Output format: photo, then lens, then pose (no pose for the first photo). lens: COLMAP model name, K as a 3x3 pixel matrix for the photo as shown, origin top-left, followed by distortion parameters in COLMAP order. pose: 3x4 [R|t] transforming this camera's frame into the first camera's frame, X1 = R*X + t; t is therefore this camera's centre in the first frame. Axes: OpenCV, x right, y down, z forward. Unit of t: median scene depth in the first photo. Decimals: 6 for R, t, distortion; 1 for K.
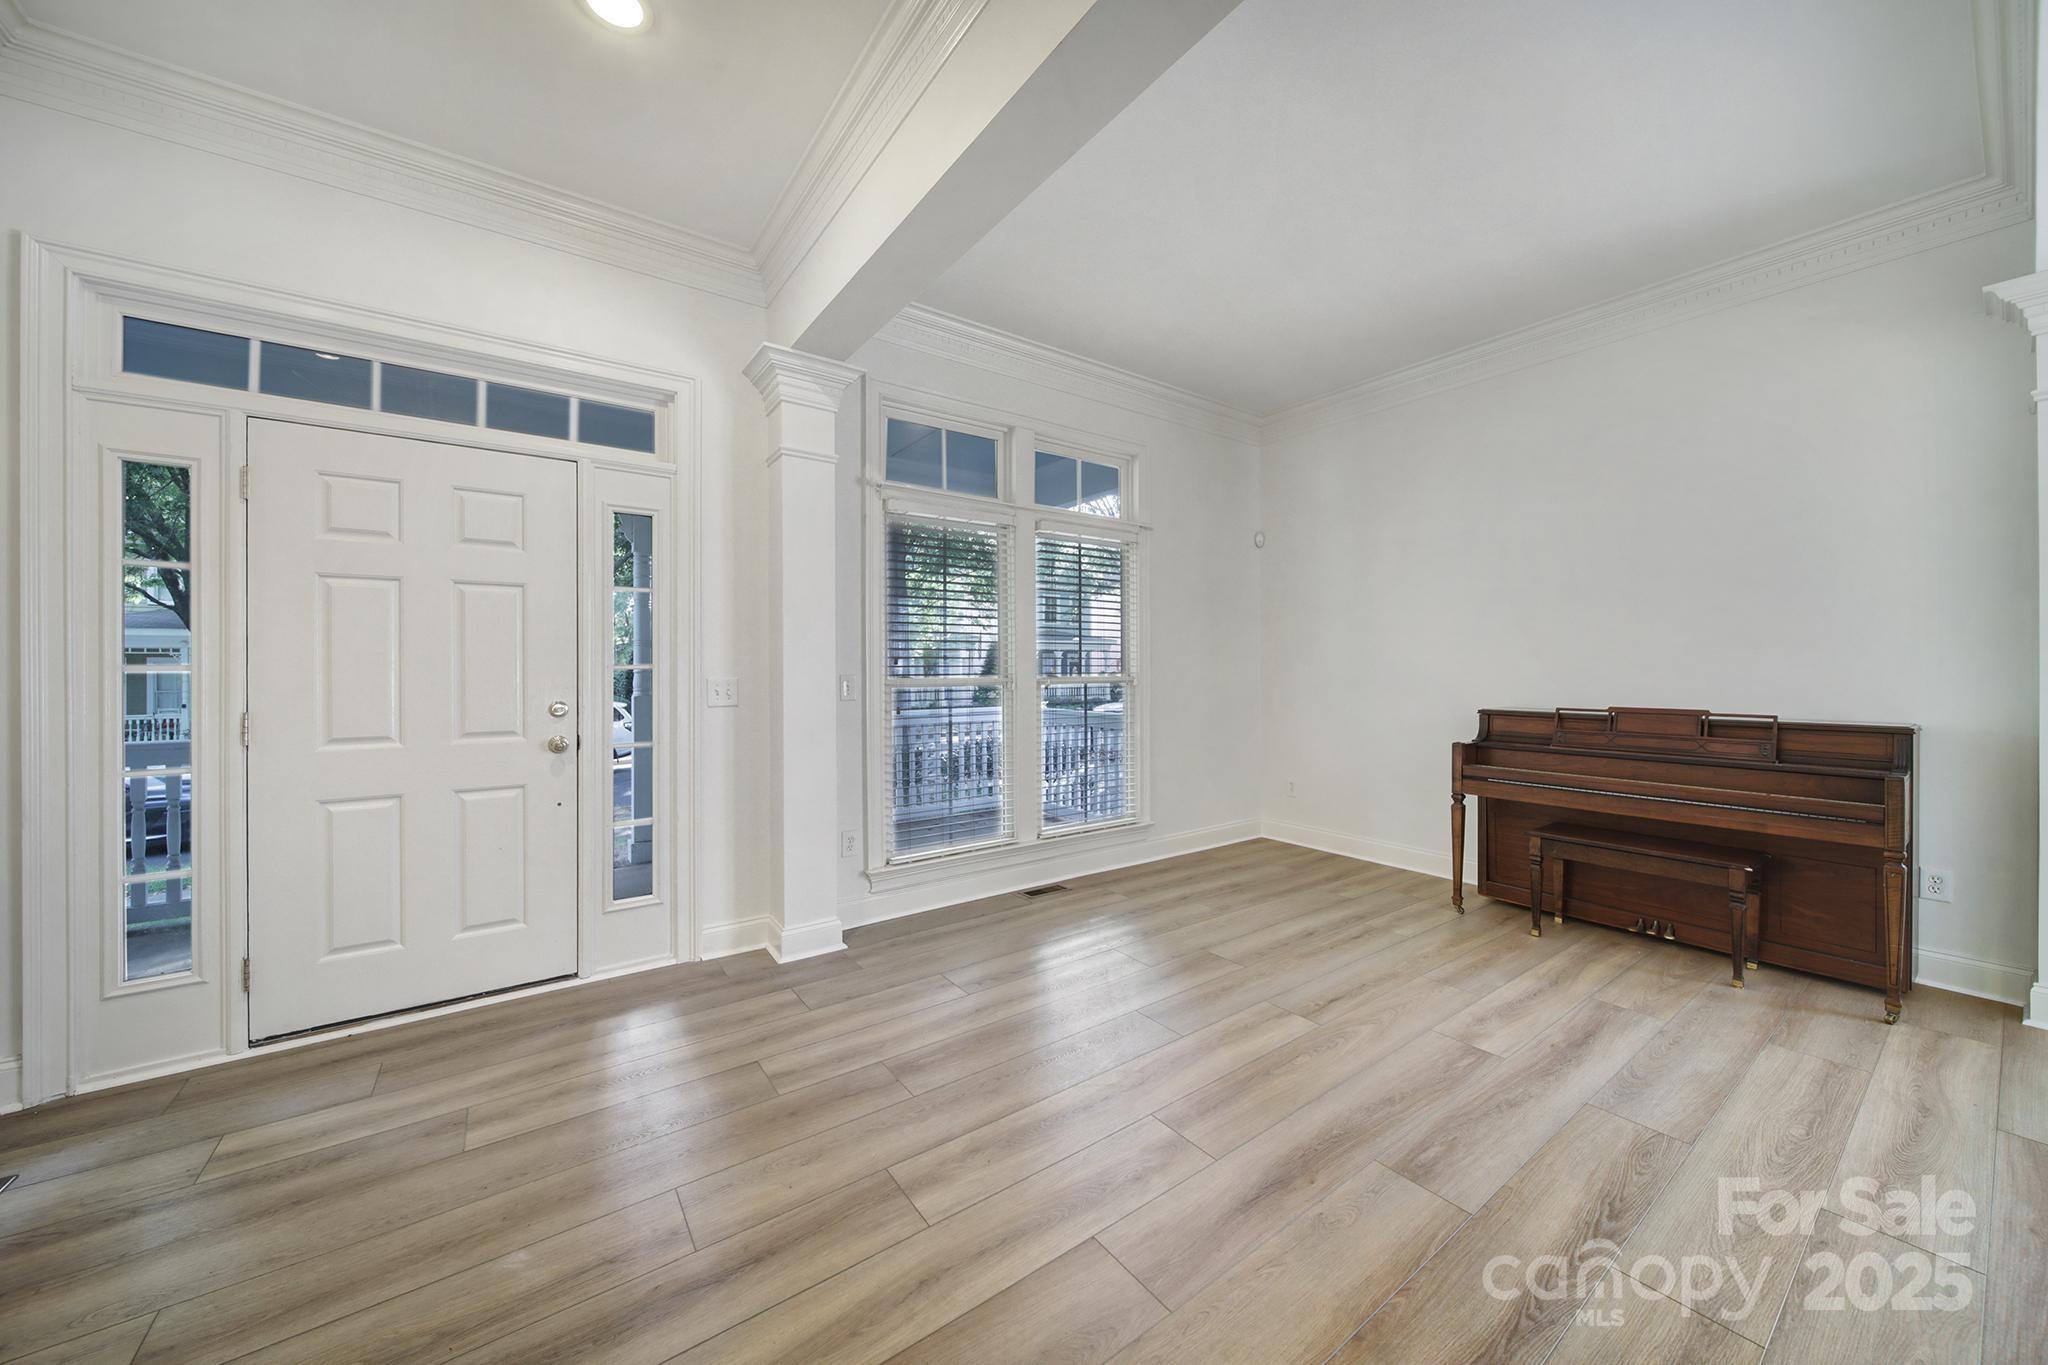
lens RADIAL K [[718.6, 0, 1027.2], [0, 718.6, 671.6], [0, 0, 1]] dist [-0.000218, -0.000222]
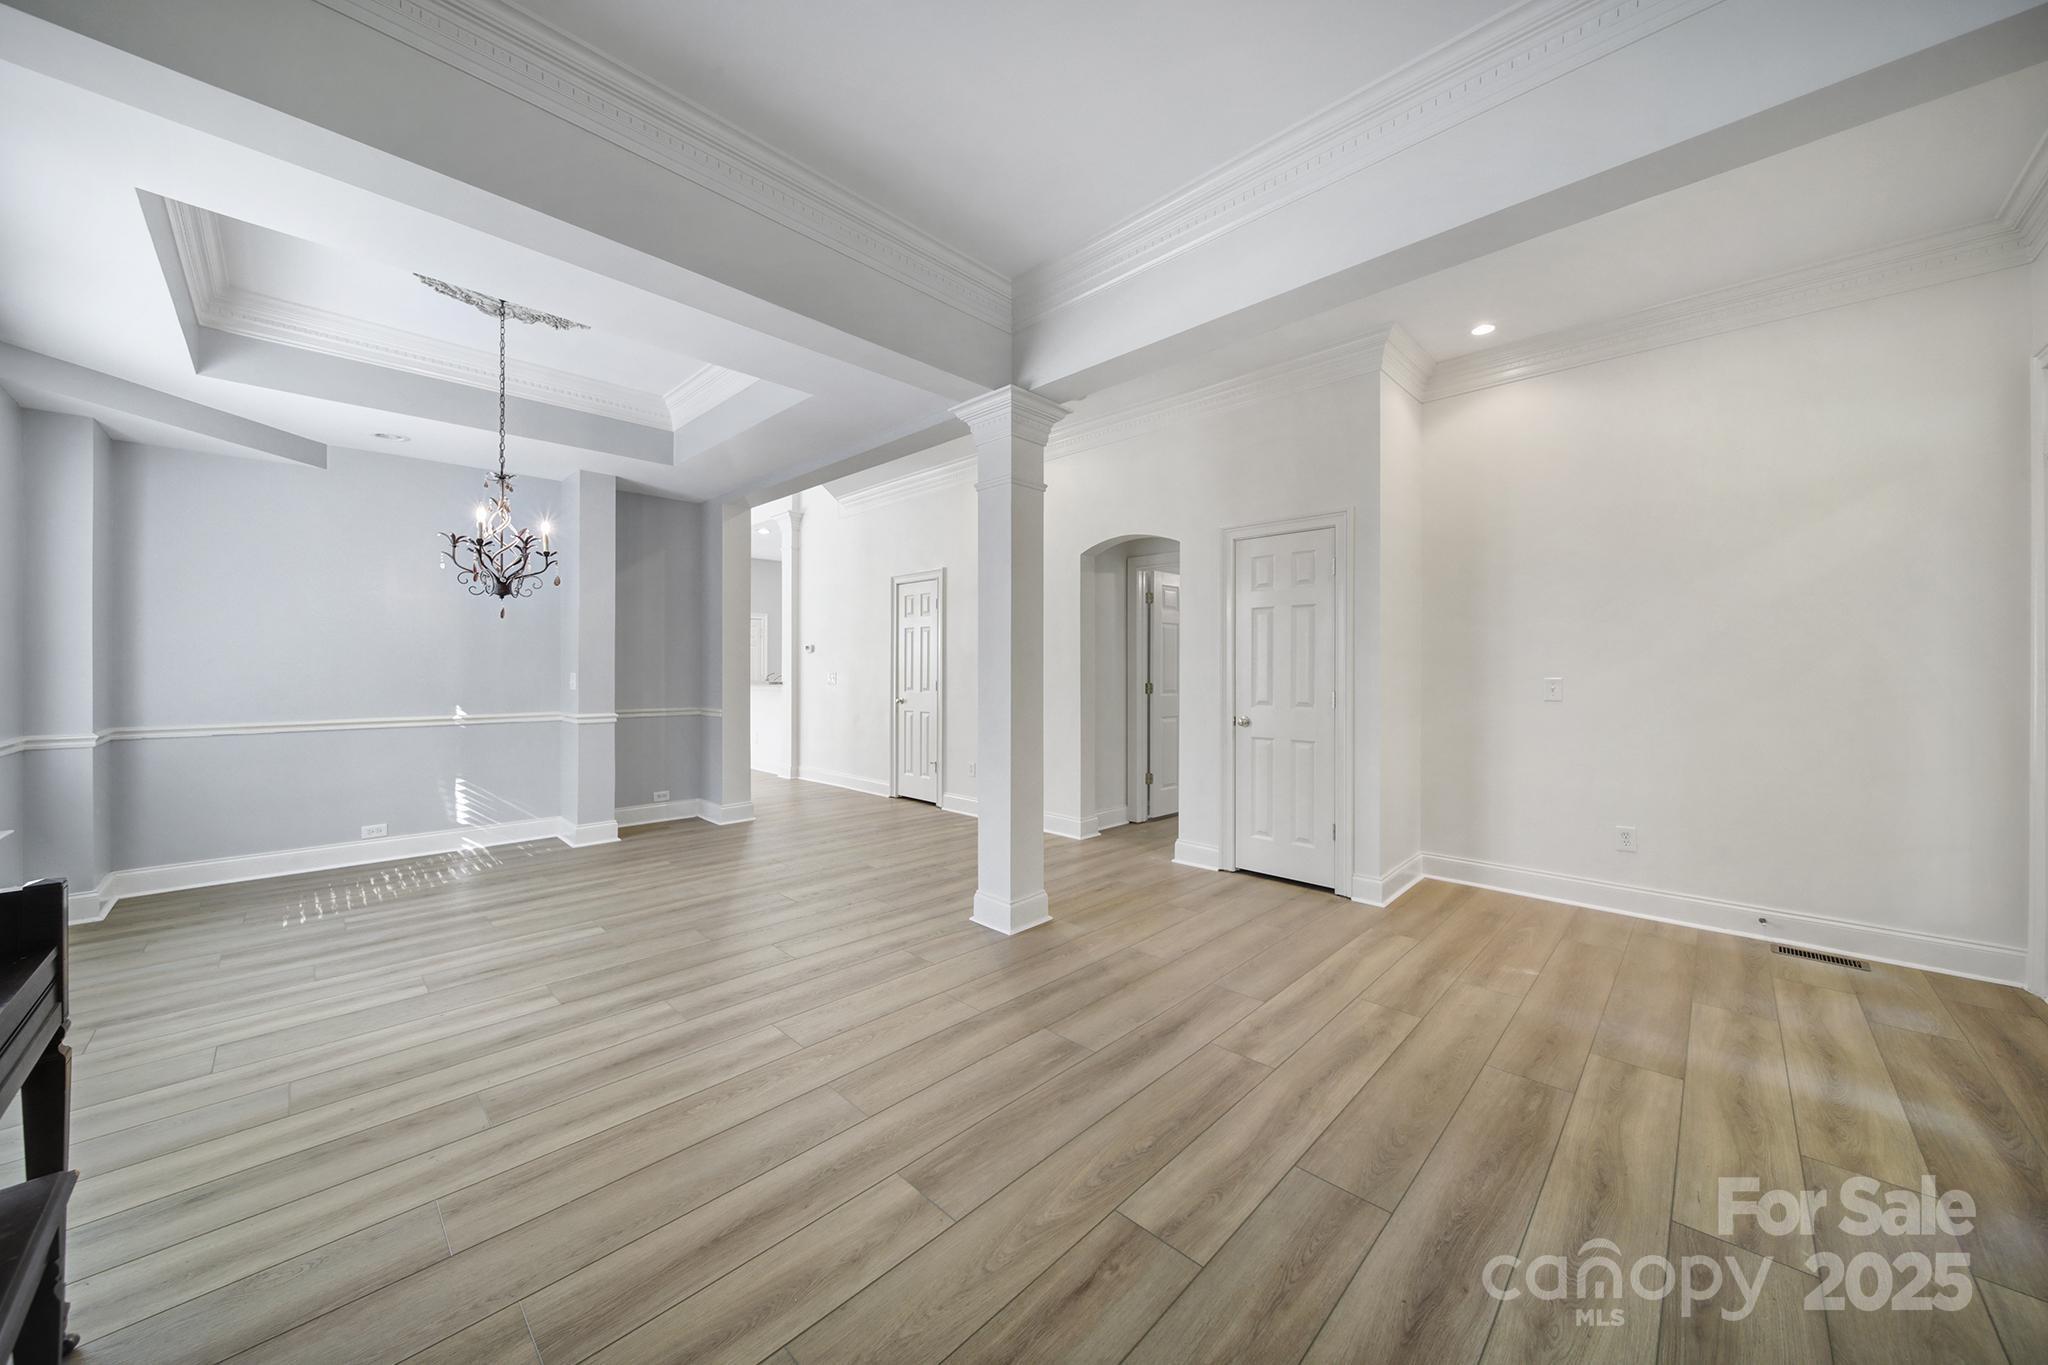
lens RADIAL K [[718.6, 0, 1019.8], [0, 718.6, 676.1], [0, 0, 1]] dist [-0.000218, -0.000222]
pose [[-0.985919, 0.000376, -0.167223, 0.503157], [-0.001642, 0.999928, 0.011925, -0.009567], [0.167215, 0.012031, -0.985847, 1.356324]]
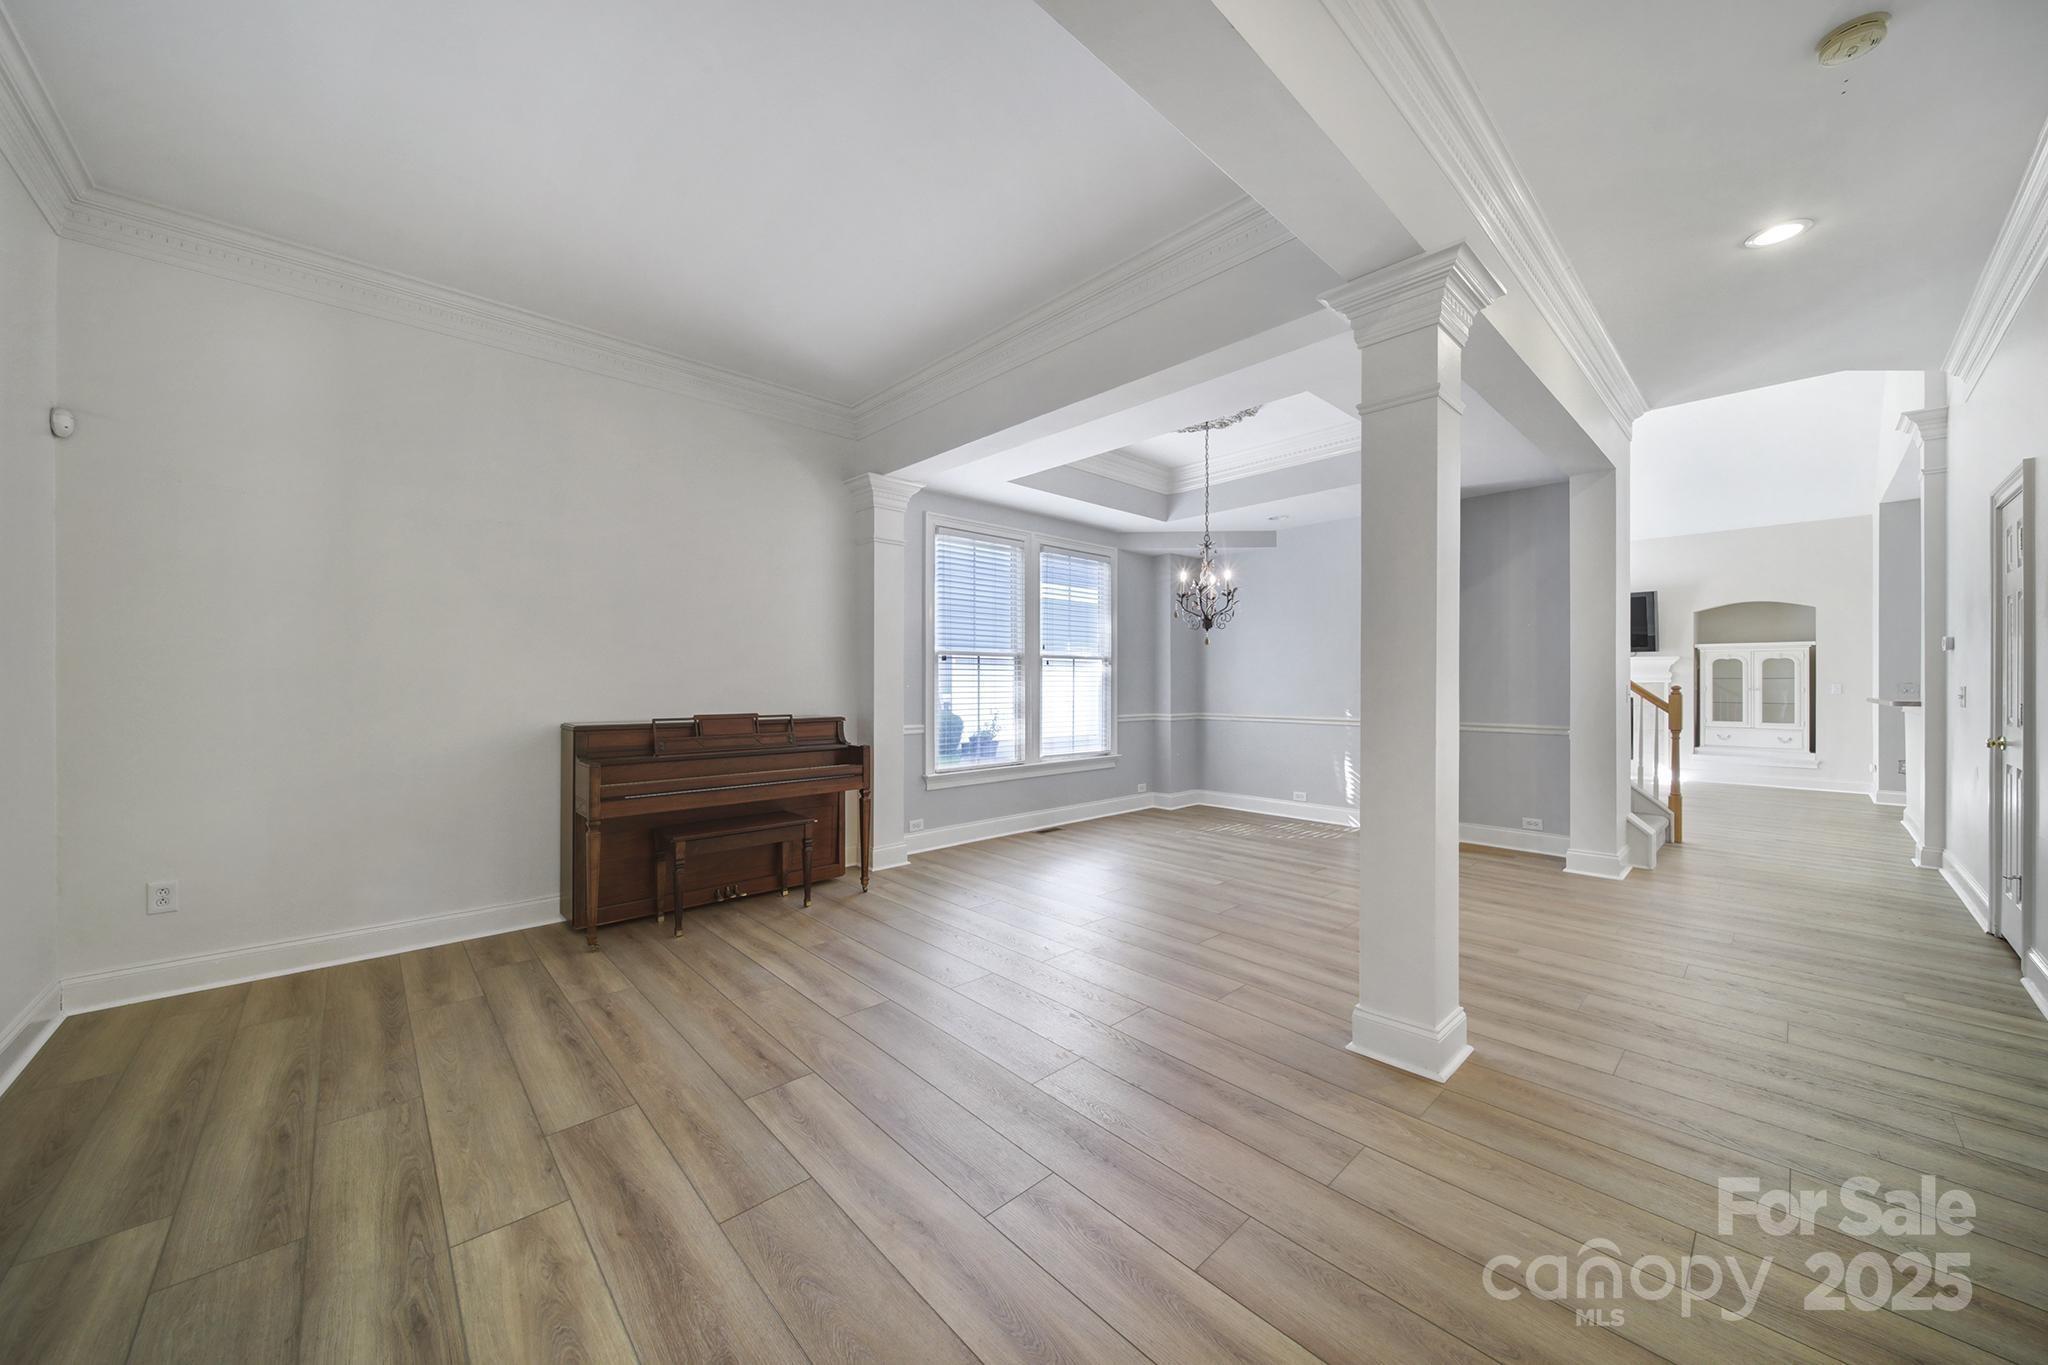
lens RADIAL K [[718.6, 0, 1019.1], [0, 718.6, 681.7], [0, 0, 1]] dist [-0.000218, -0.000222]
pose [[-0.122434, -0.000113, 0.992477, -0.440033], [0.001977, 0.999998, 0.000358, -0.003922], [-0.992475, 0.002005, -0.122434, 0.705683]]
